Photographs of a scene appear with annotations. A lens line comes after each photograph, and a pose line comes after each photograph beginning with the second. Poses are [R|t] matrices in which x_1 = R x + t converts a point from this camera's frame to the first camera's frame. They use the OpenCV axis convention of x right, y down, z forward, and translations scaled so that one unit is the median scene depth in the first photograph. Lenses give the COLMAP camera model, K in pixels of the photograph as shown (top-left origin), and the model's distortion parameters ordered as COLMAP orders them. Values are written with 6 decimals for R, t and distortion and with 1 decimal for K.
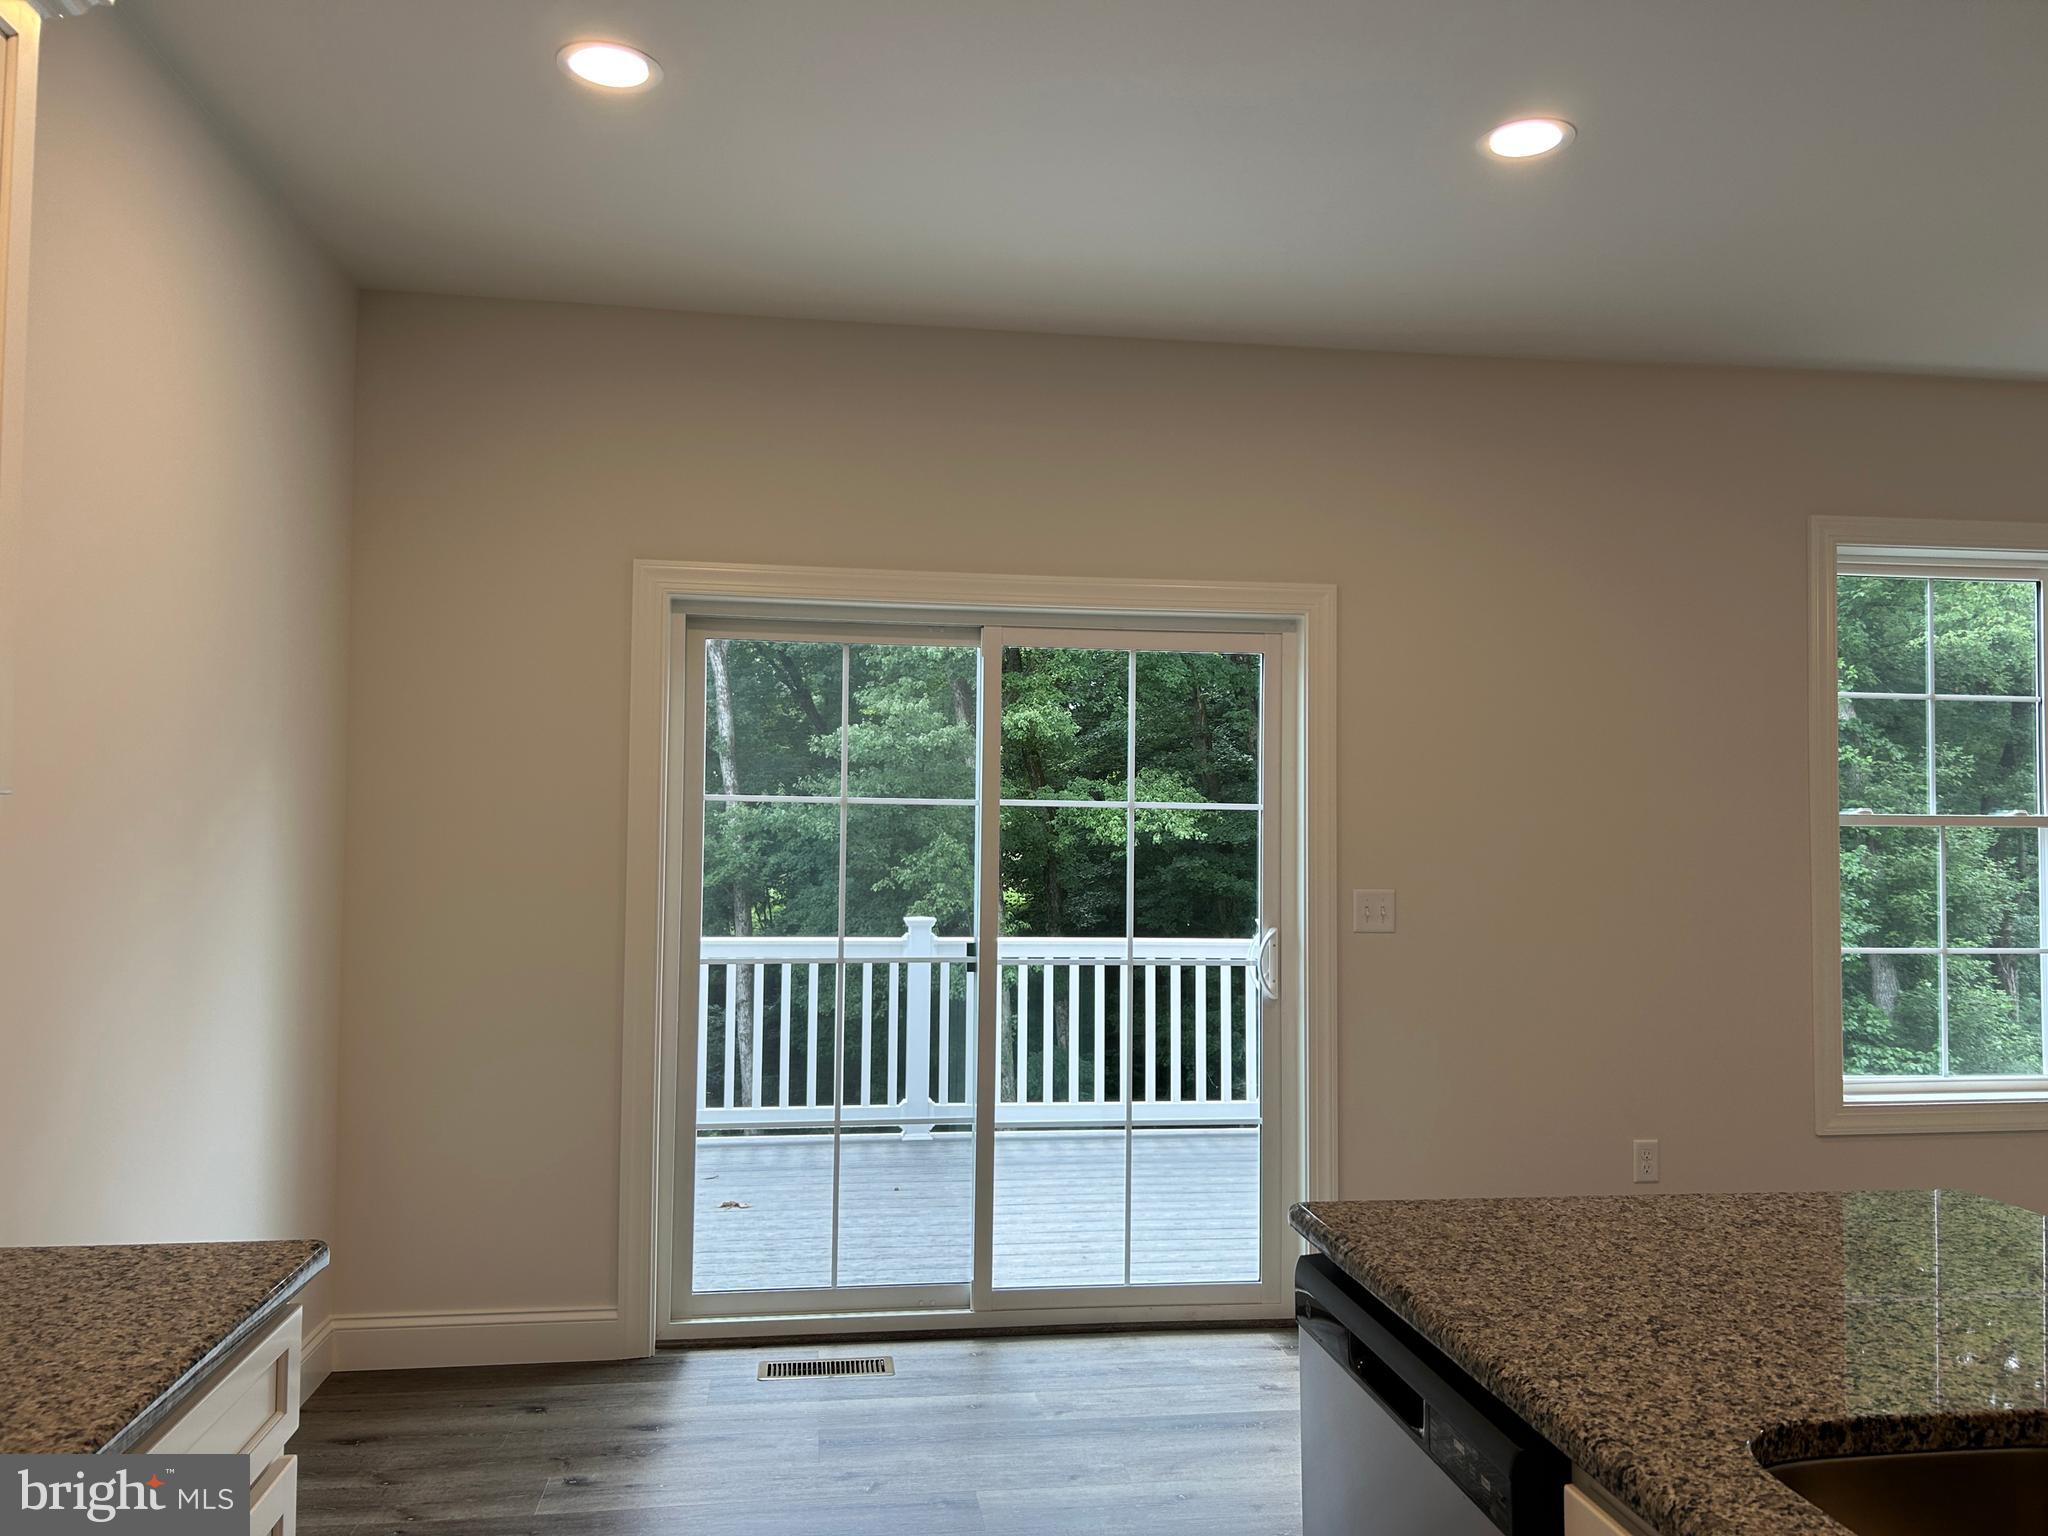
lens RADIAL K [[1532.7, 0, 1022.3], [0, 1532.7, 772.9], [0, 0, 1]] dist [0.050497, -0.051837]
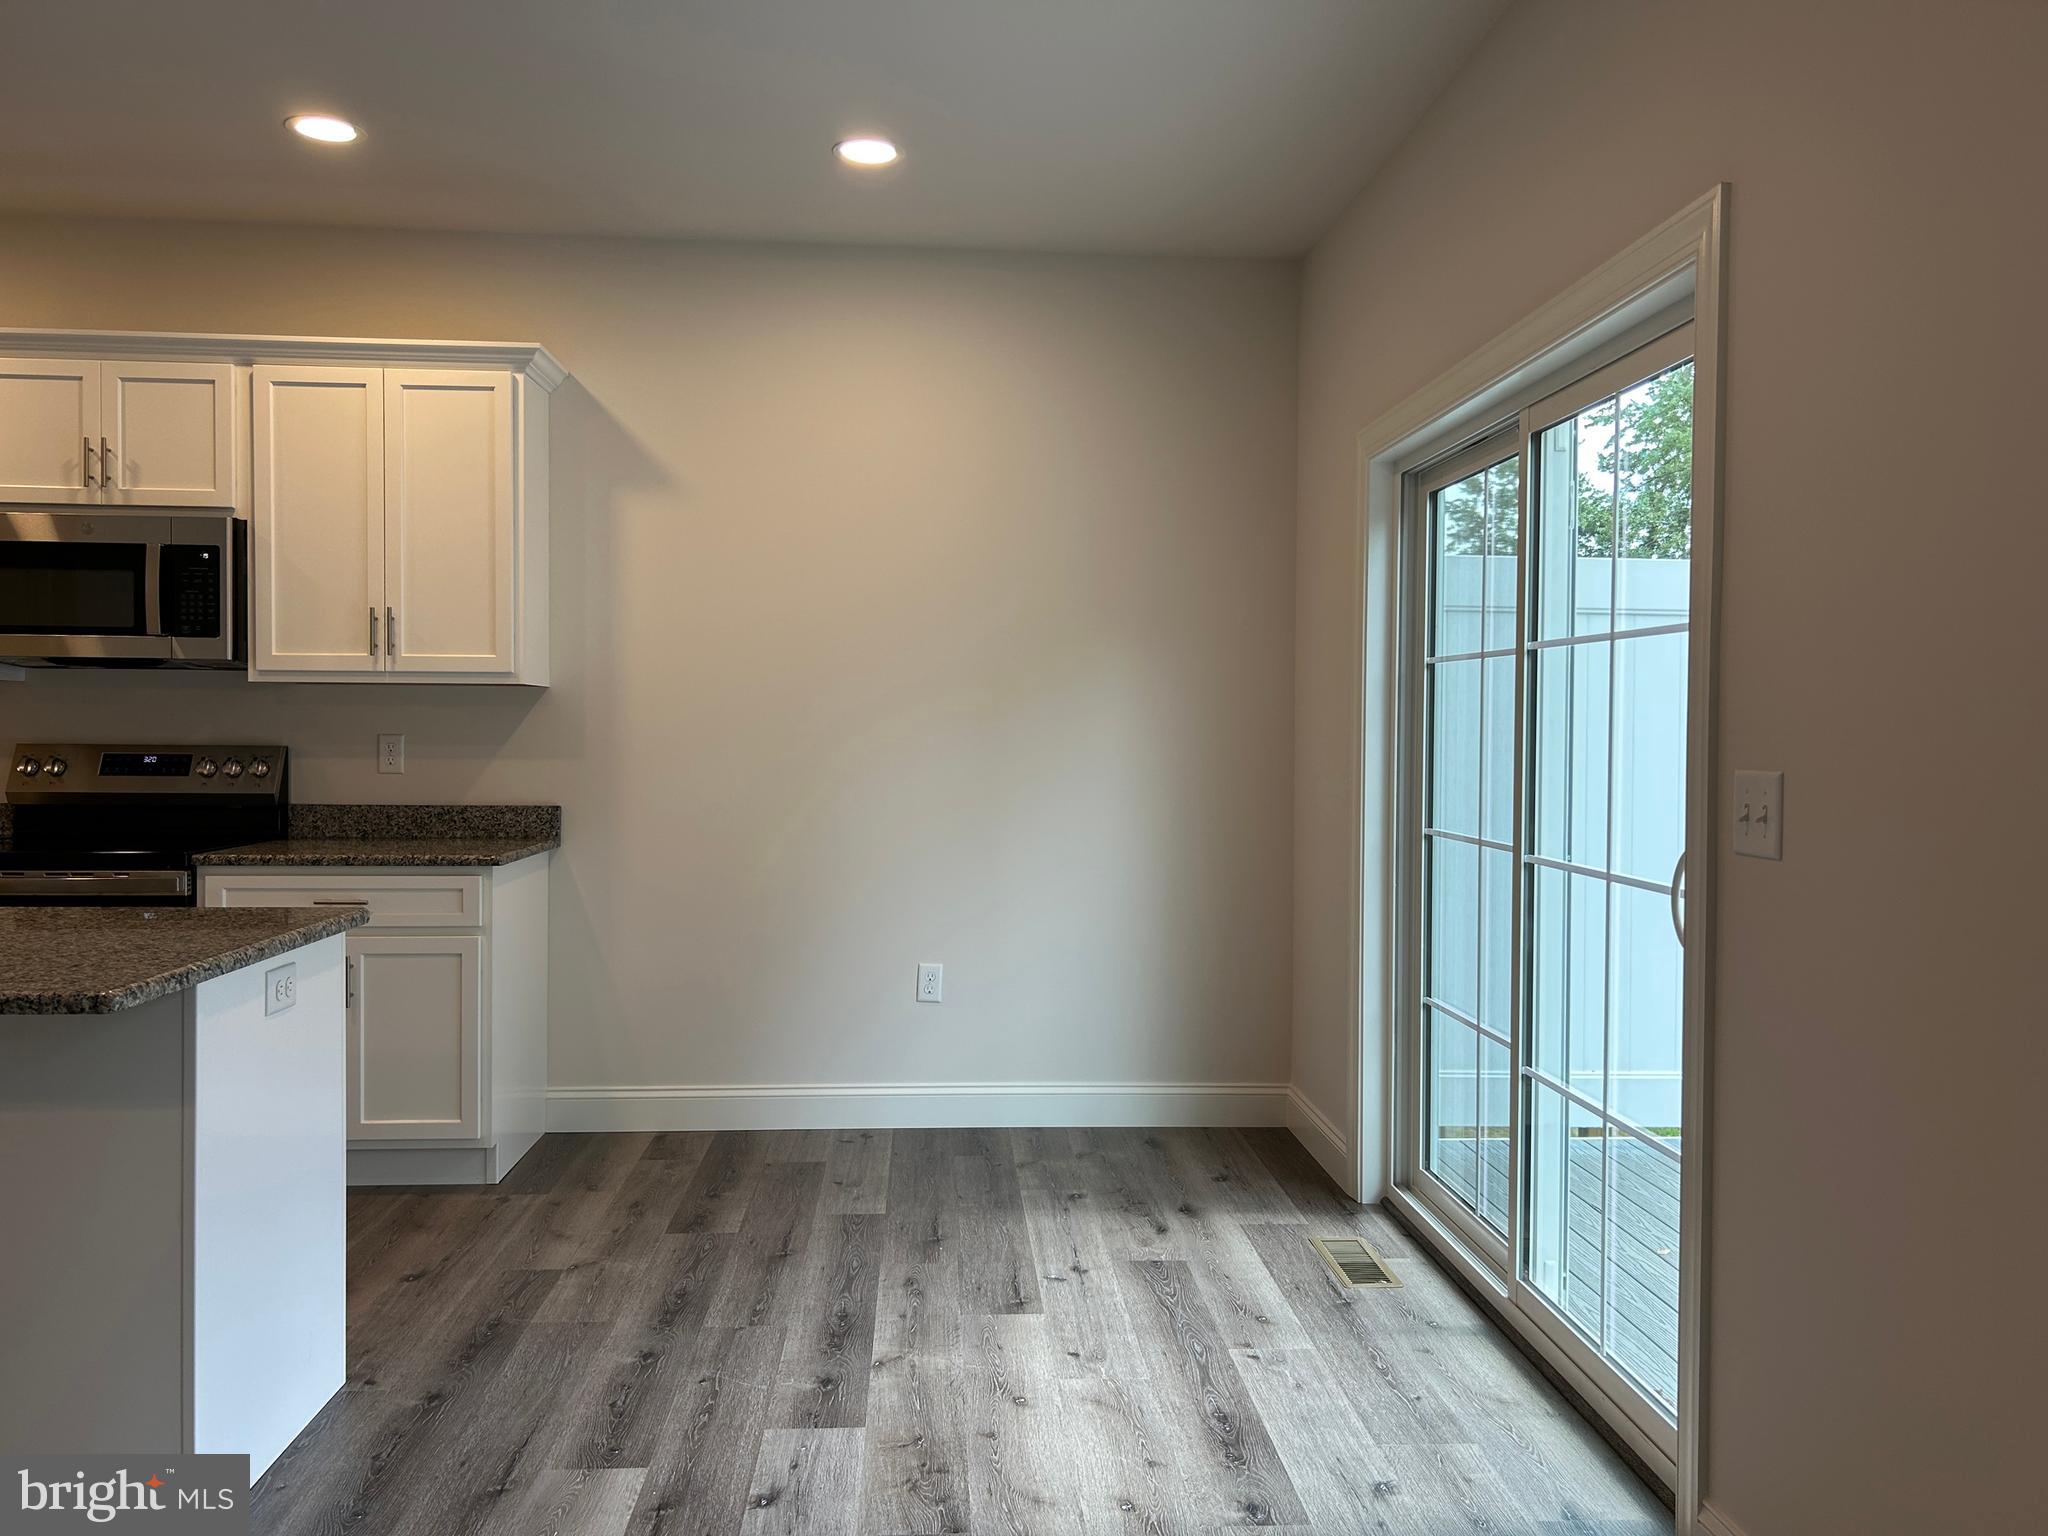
lens RADIAL K [[1532.7, 0, 1042.2], [0, 1532.7, 753.3], [0, 0, 1]] dist [0.050497, -0.051837]
pose [[-0.059167, 0.006793, -0.998225, 0.906807], [0.026094, 0.999646, 0.005256, 0.074986], [0.997907, -0.025736, -0.059323, 0.969917]]
